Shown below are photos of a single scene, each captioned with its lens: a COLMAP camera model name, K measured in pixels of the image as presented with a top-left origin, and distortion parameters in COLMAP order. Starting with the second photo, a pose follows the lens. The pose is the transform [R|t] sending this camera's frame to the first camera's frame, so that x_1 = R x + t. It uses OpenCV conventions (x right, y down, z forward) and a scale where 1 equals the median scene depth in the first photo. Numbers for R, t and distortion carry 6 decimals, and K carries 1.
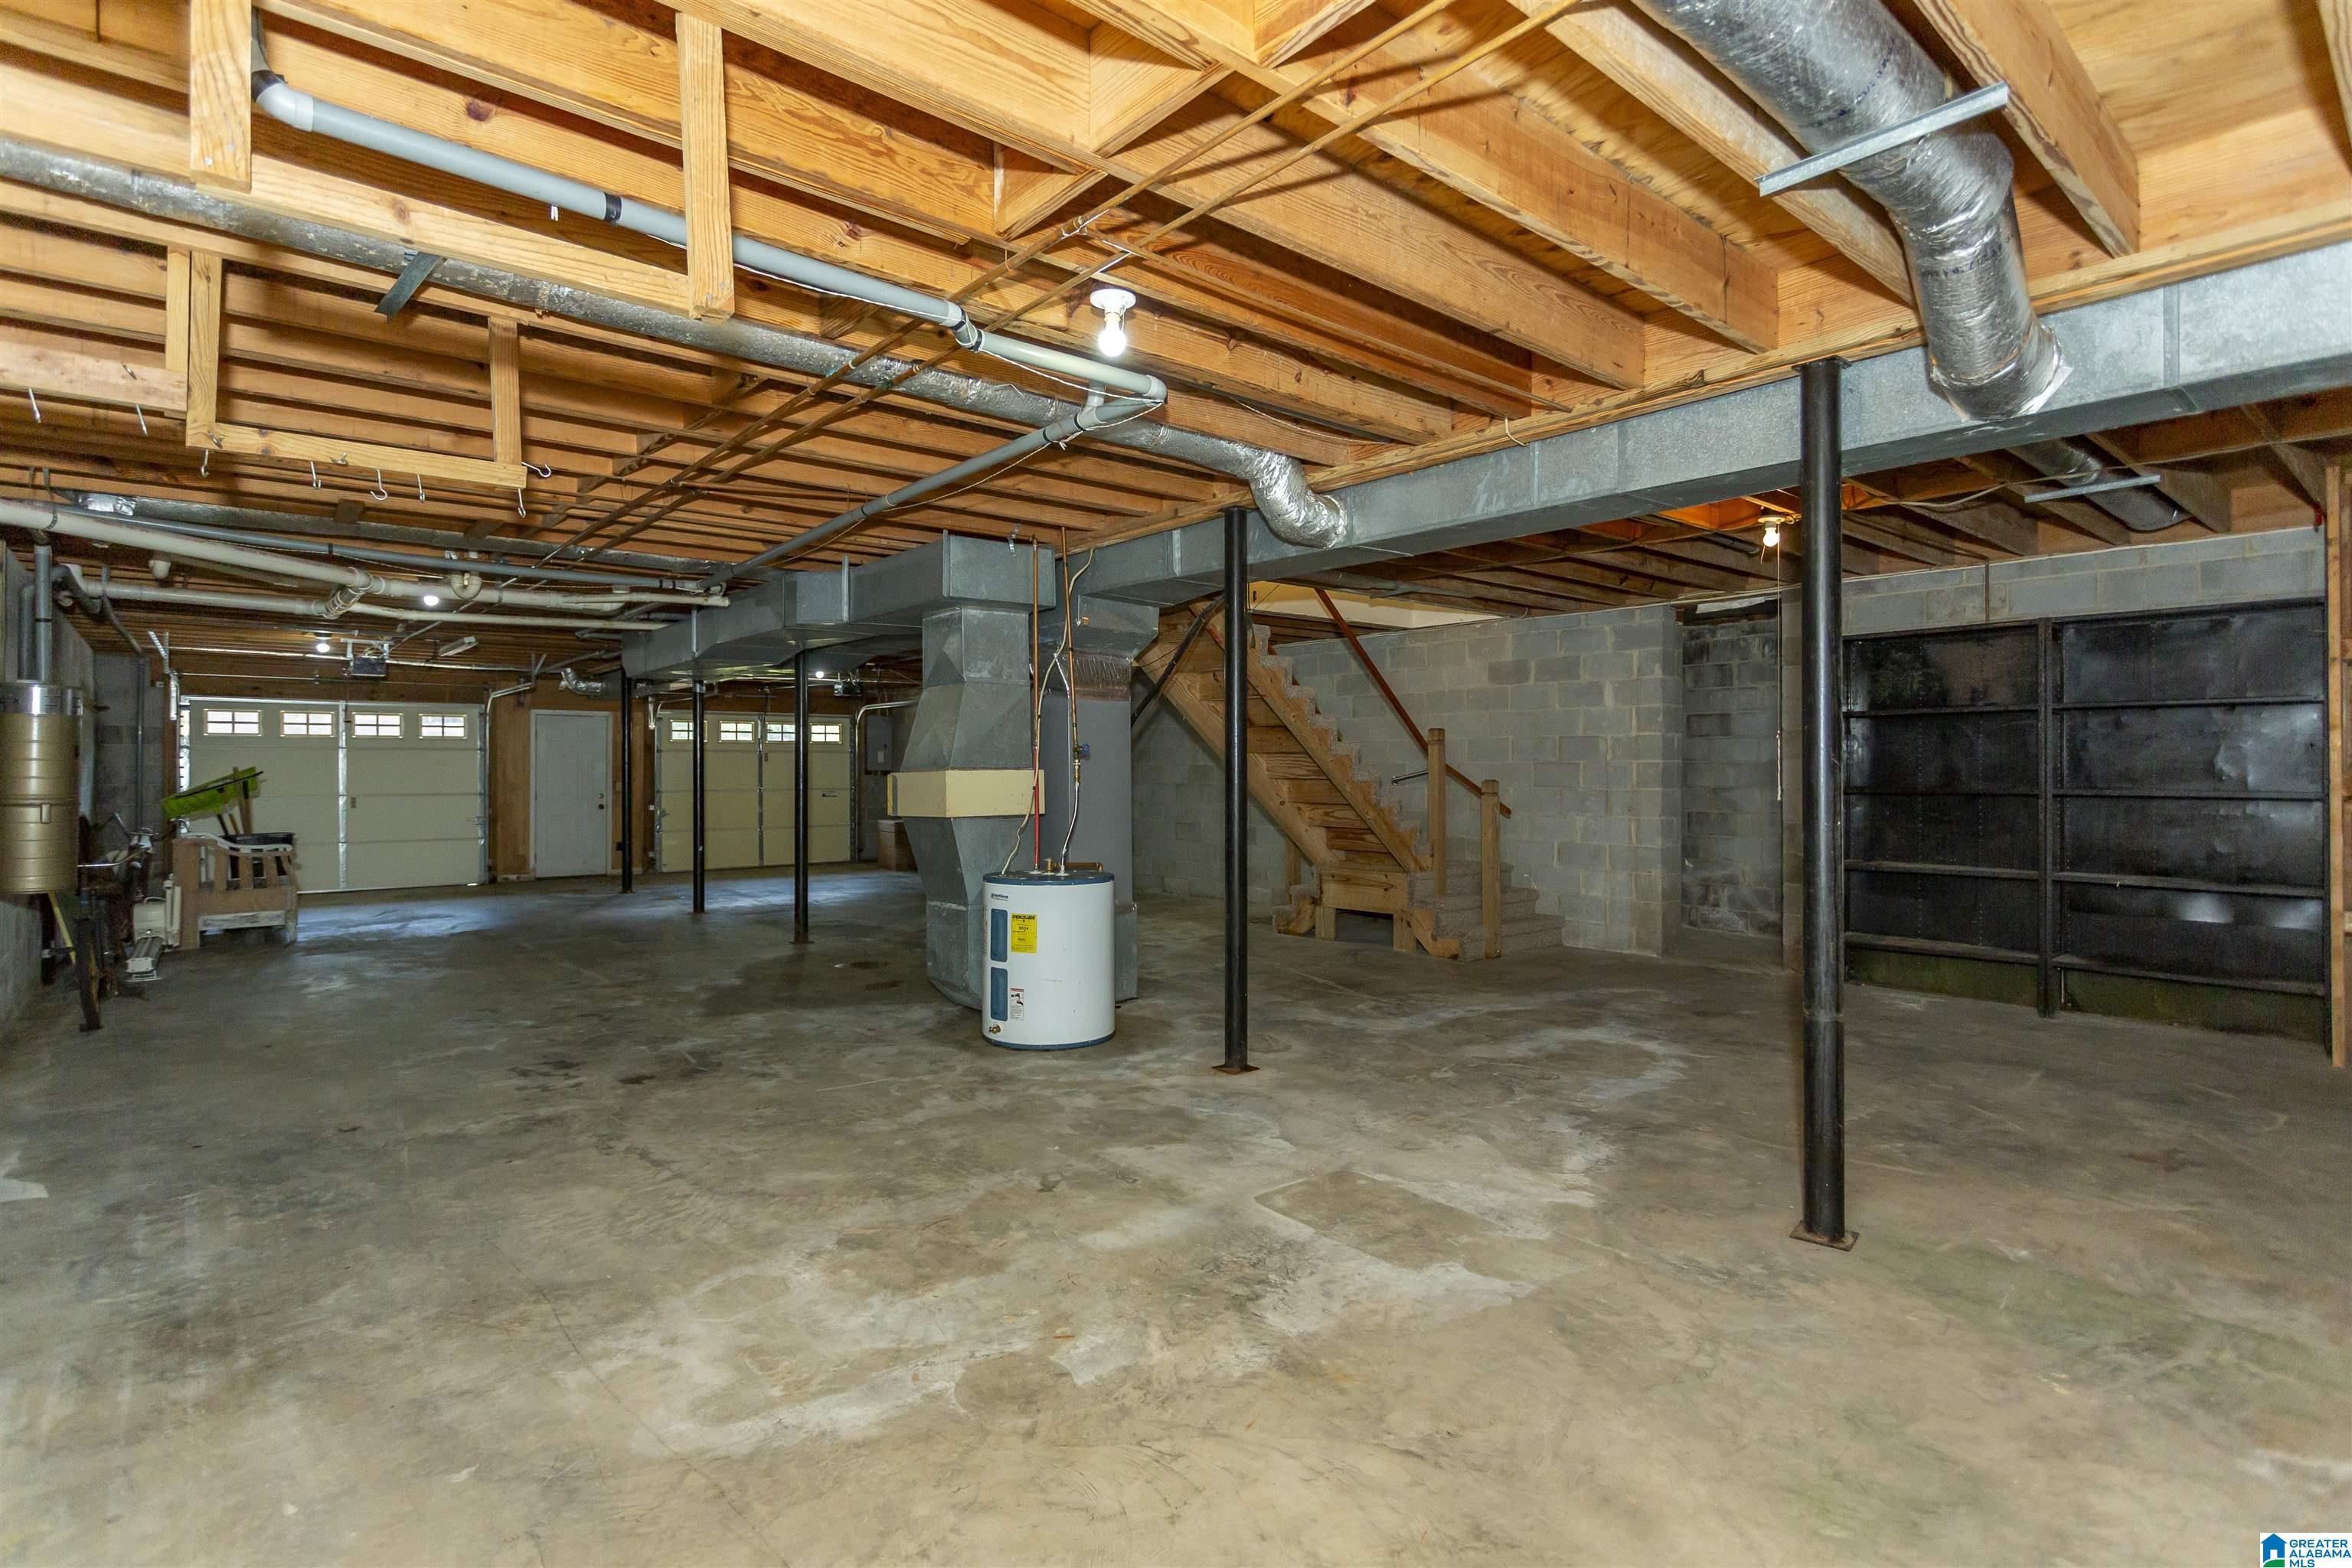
lens RADIAL K [[1119.7, 0, 1160.2], [0, 1119.7, 773.9], [0, 0, 1]] dist [0.005496, 0.000644]
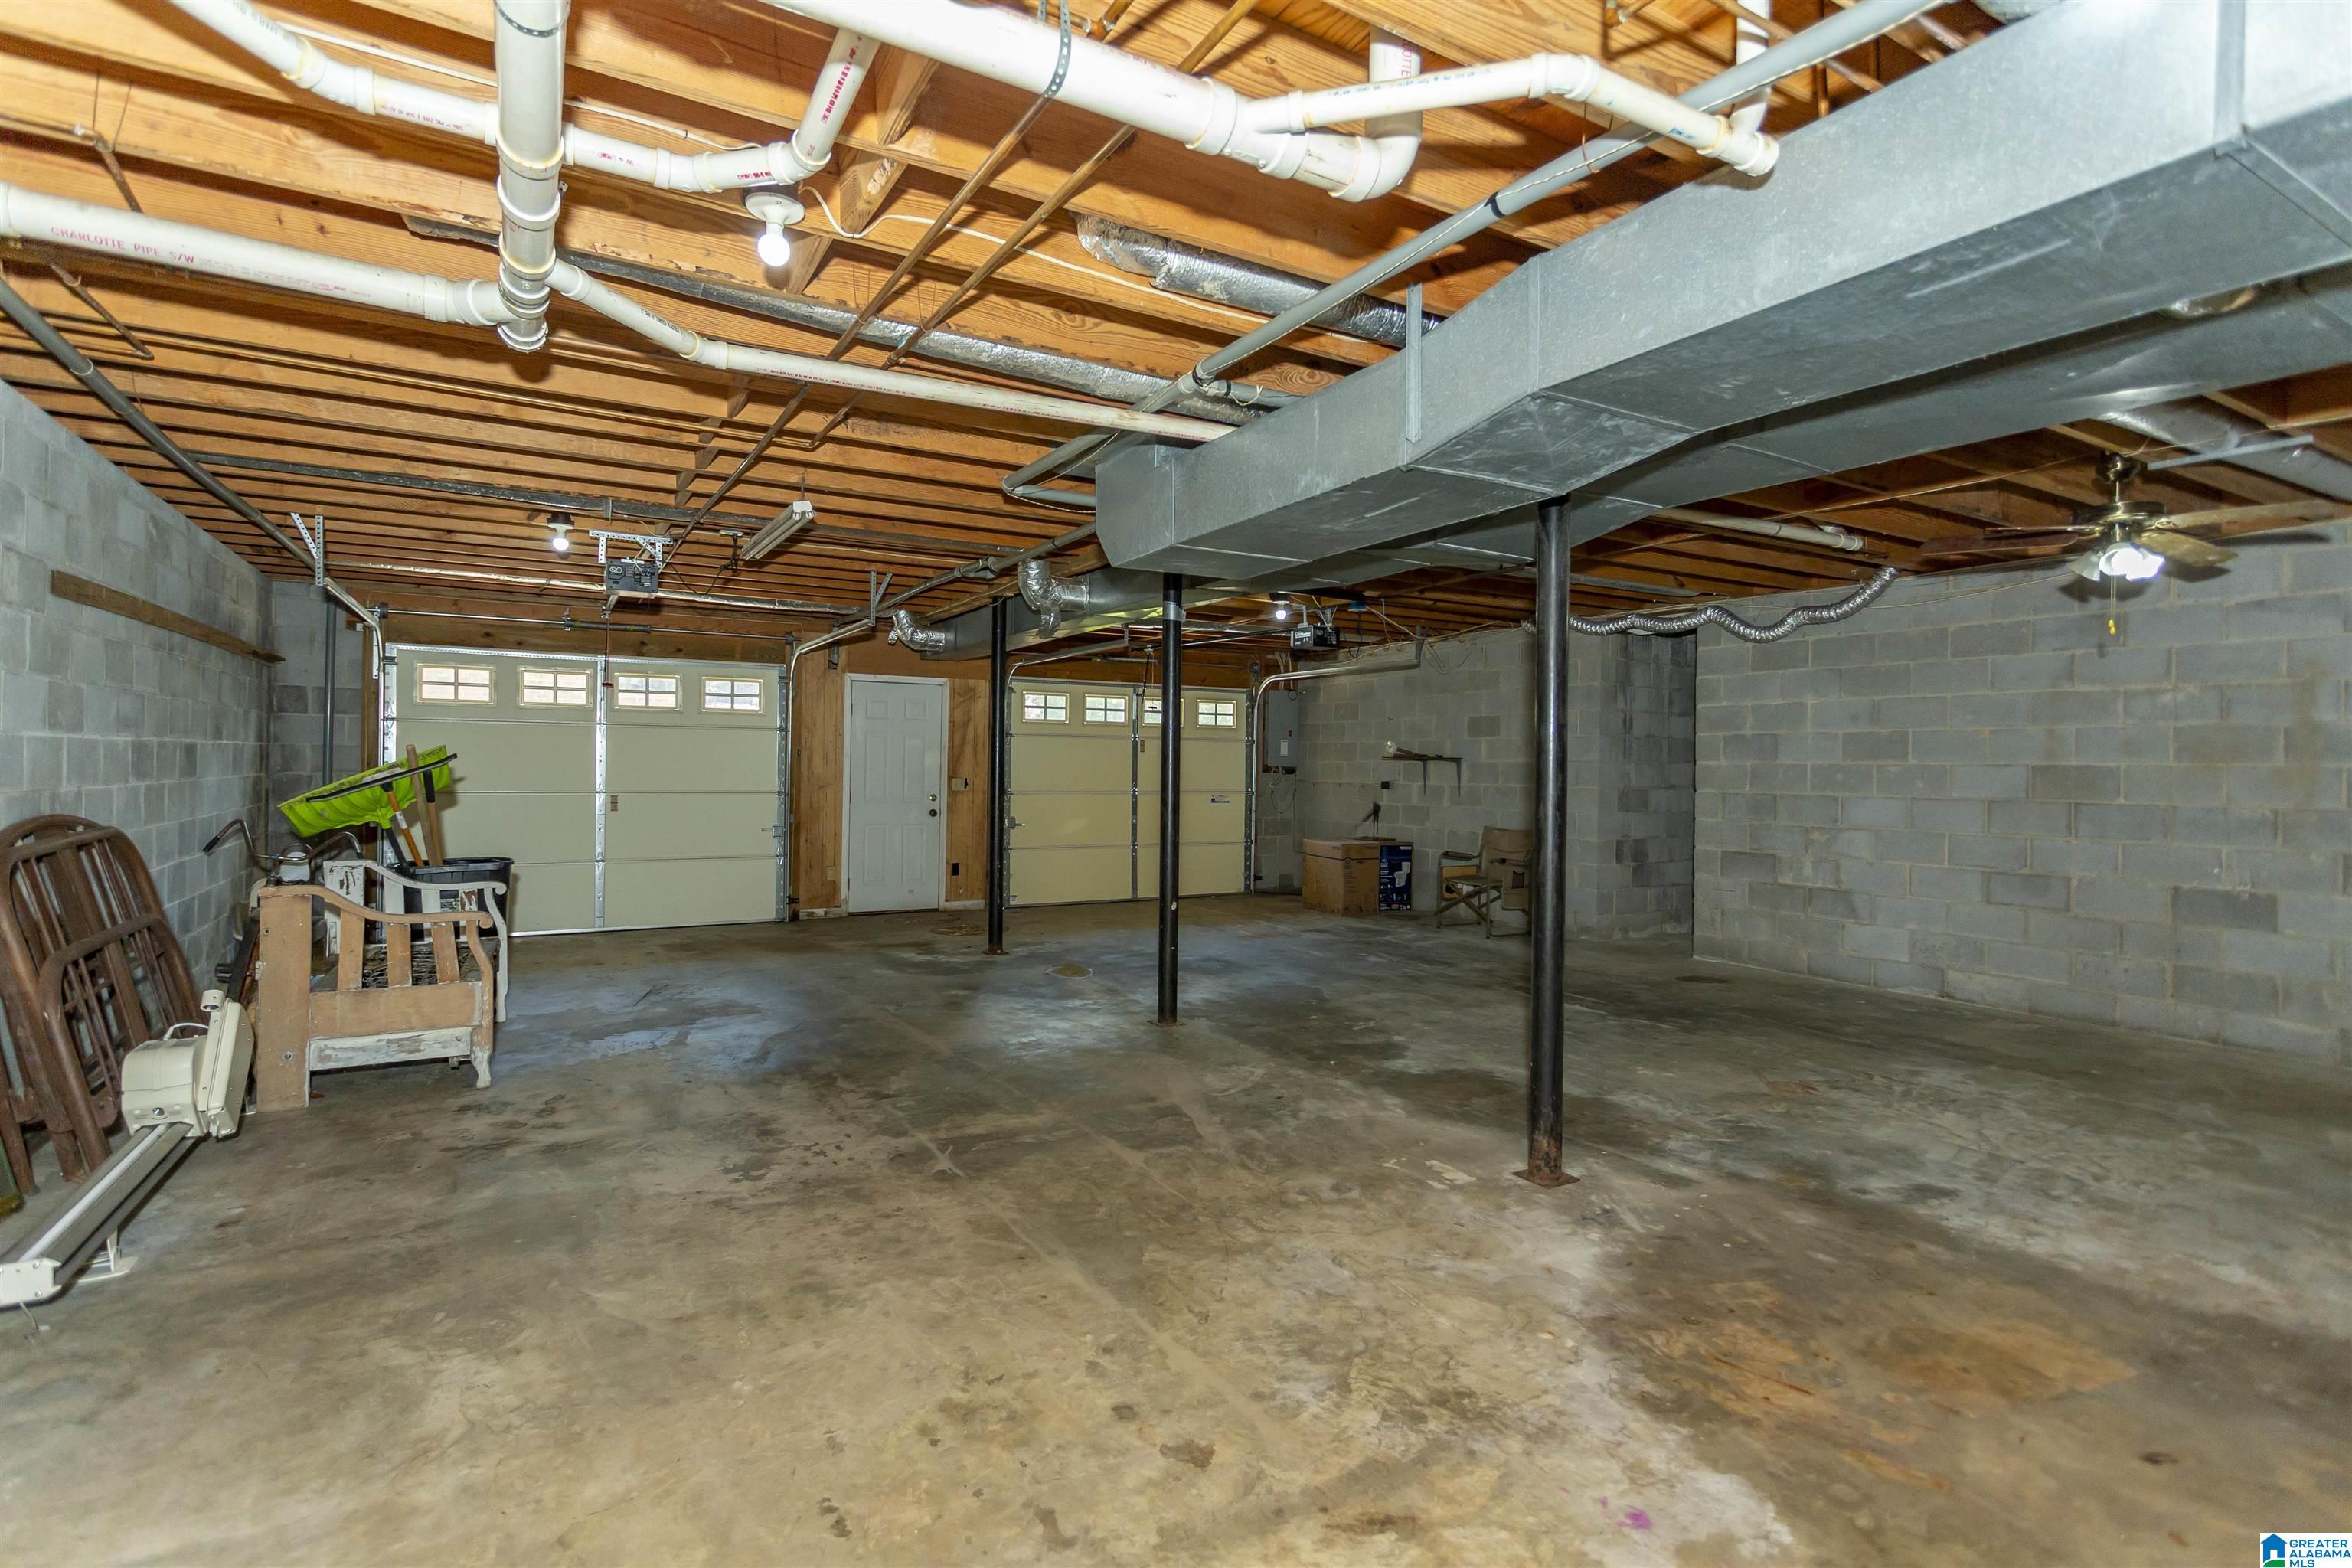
lens RADIAL K [[1119.7, 0, 1173.4], [0, 1119.7, 776.6], [0, 0, 1]] dist [0.005496, 0.000644]
pose [[0.984387, 0.016289, -0.175261, -0.257070], [-0.015382, 0.999860, 0.006531, -0.000529], [0.175343, -0.003733, 0.984500, 0.378292]]
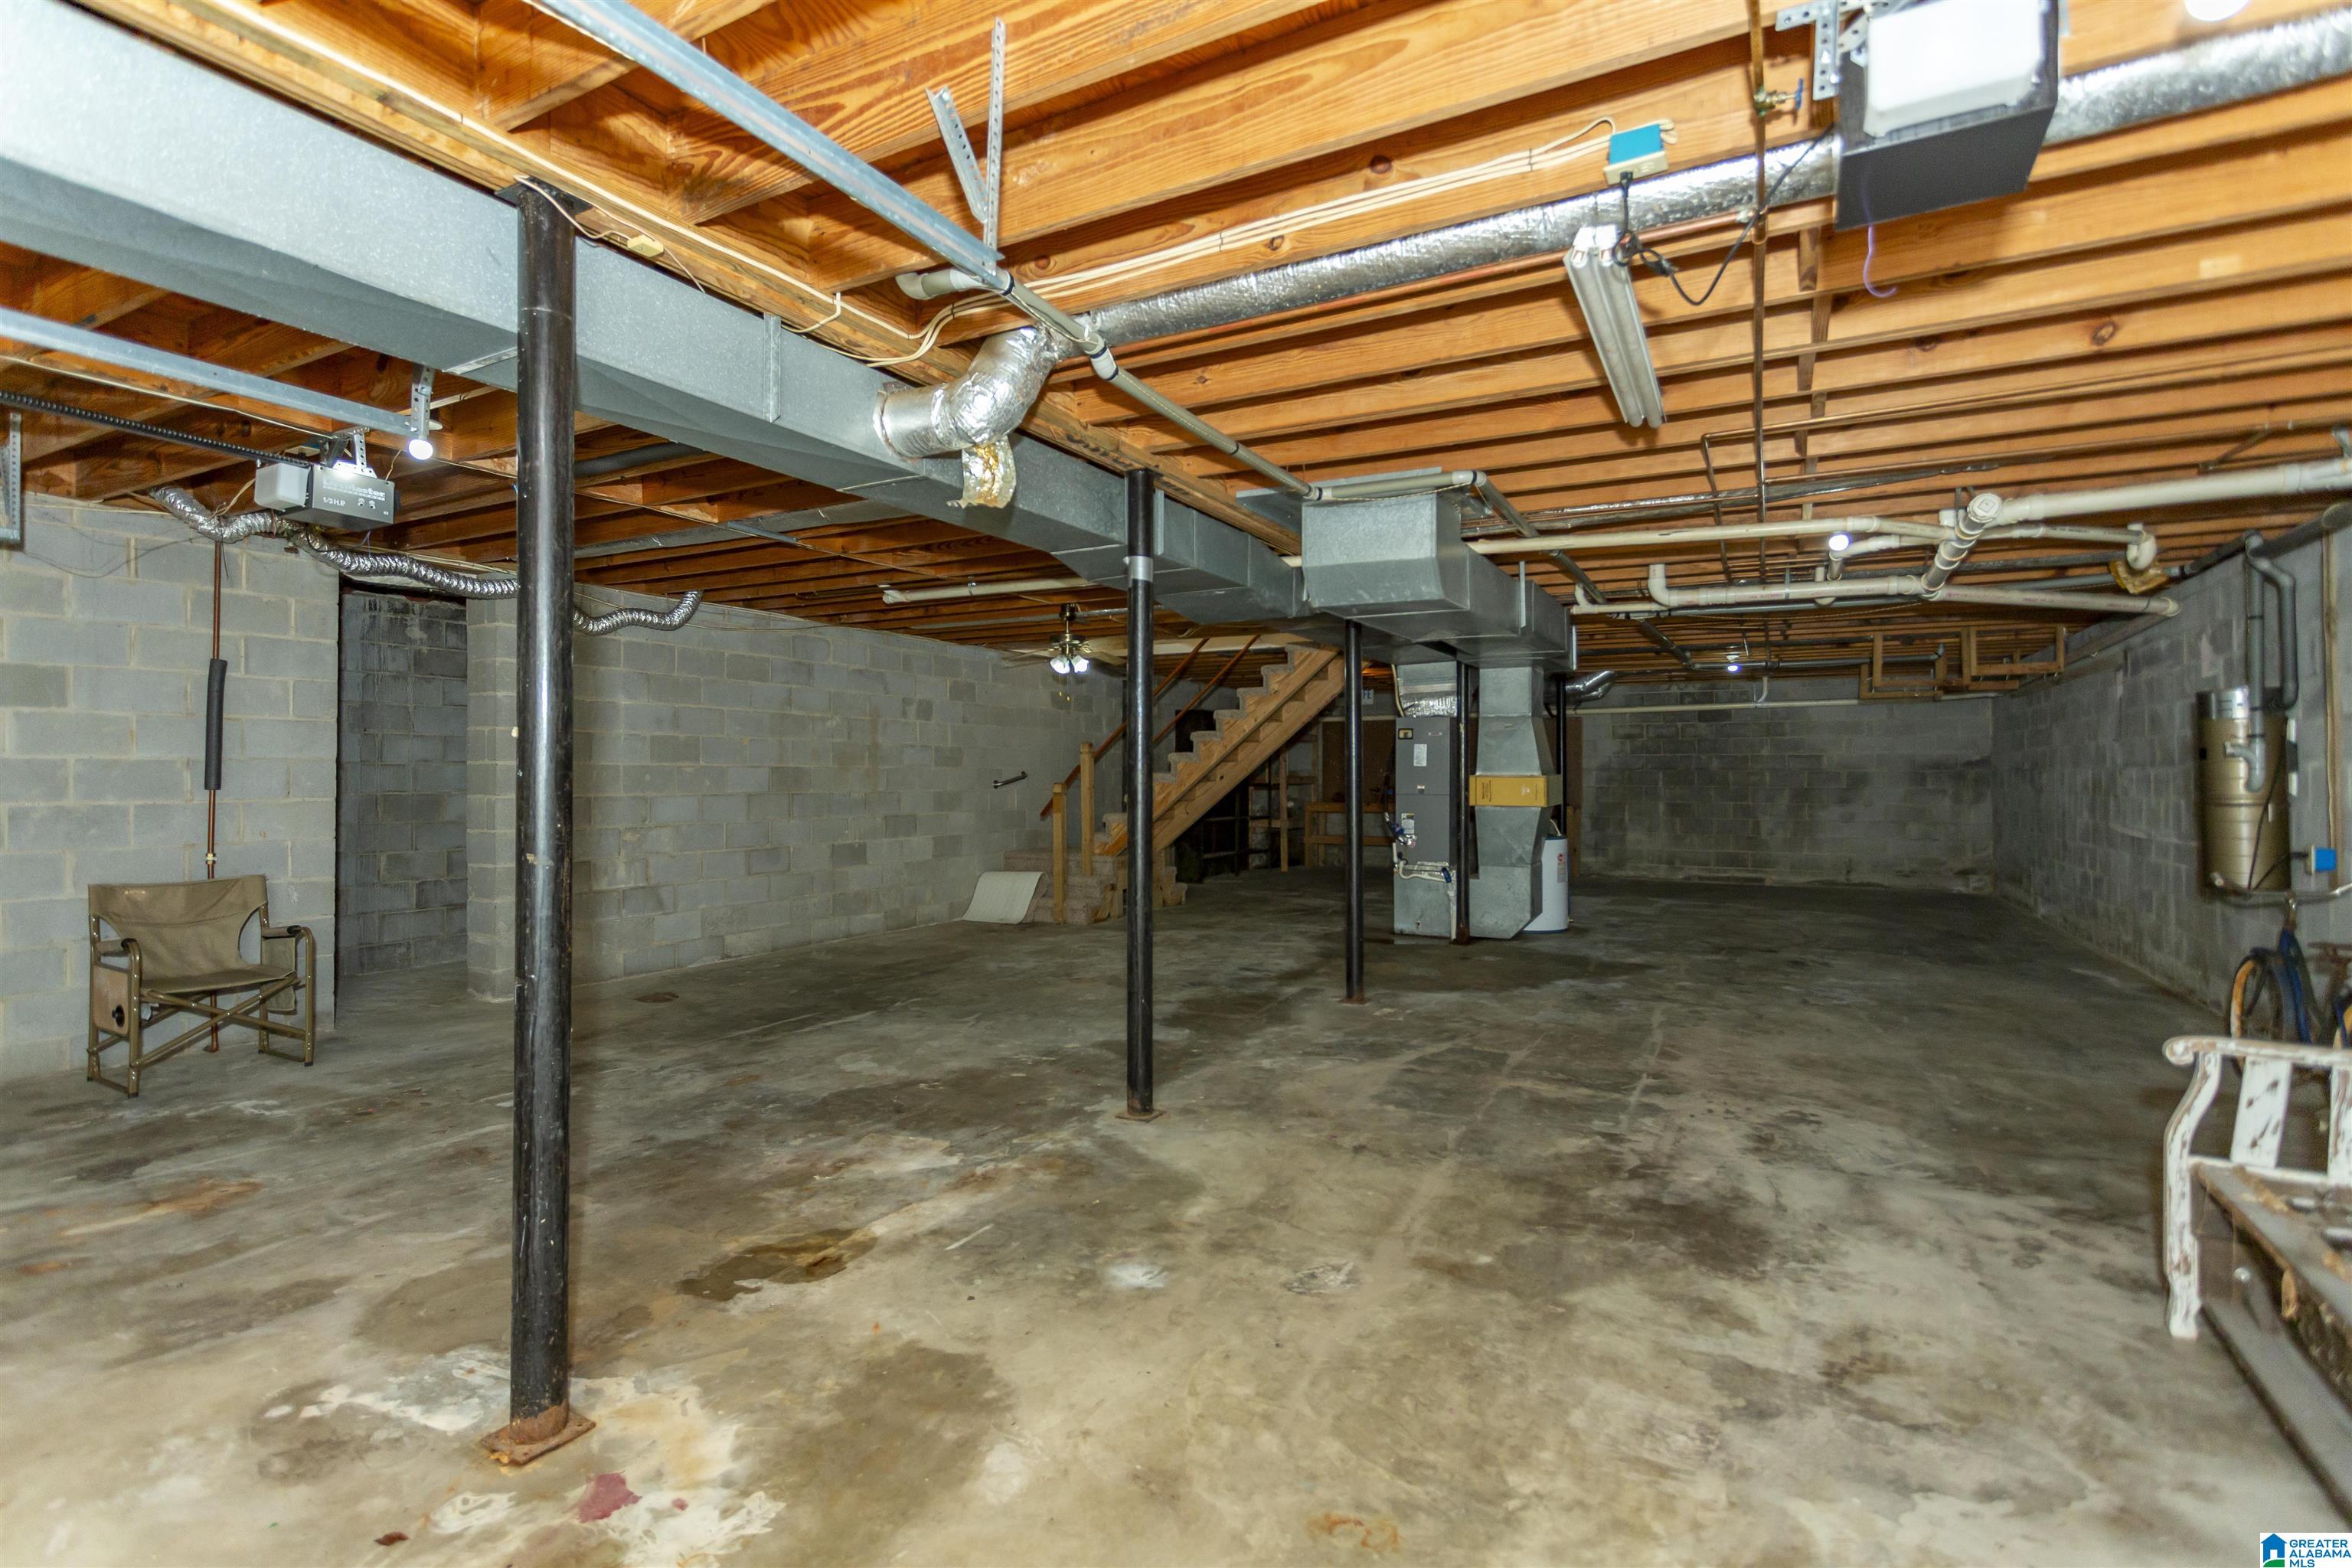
lens RADIAL K [[1119.7, 0, 1157.4], [0, 1119.7, 772.0], [0, 0, 1]] dist [0.005496, 0.000644]
pose [[-0.351597, 0.005107, 0.936138, -0.648780], [0.002750, 0.999986, -0.004422, -0.001308], [-0.936148, 0.001020, -0.351606, 0.922498]]
